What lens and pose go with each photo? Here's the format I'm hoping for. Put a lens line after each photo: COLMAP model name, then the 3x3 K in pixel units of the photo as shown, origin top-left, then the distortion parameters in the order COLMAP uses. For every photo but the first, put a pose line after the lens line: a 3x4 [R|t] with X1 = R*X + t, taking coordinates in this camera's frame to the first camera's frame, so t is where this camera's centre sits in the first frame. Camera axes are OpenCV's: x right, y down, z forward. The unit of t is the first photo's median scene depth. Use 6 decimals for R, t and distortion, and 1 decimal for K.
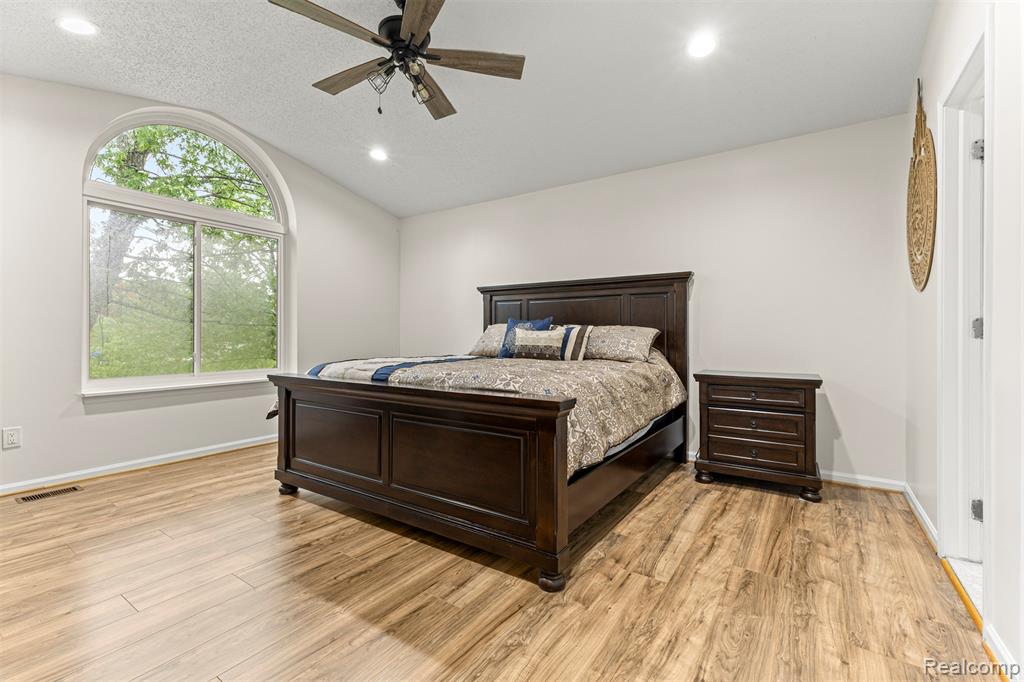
lens RADIAL K [[442.3, 0, 513.6], [0, 442.3, 339.1], [0, 0, 1]] dist [0.010180, -0.002248]
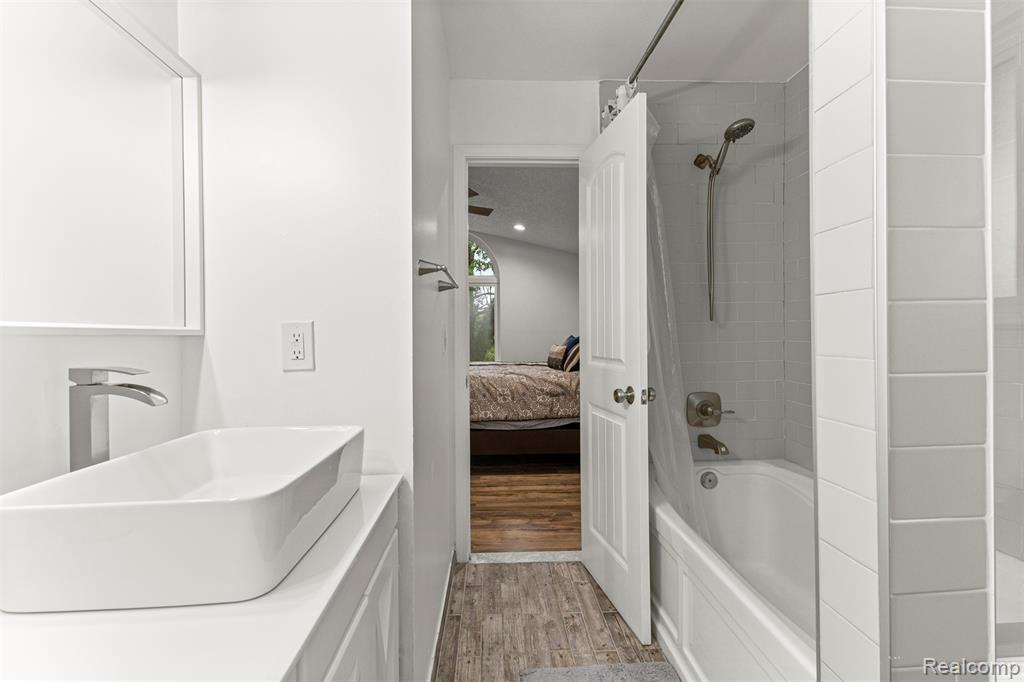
lens RADIAL K [[442.3, 0, 513.5], [0, 442.3, 338.0], [0, 0, 1]] dist [0.010180, -0.002248]
pose [[0.602927, 0.001763, -0.797794, 1.563528], [0.002854, 0.999986, 0.004367, -0.078878], [0.797791, -0.004910, 0.602914, 0.110619]]
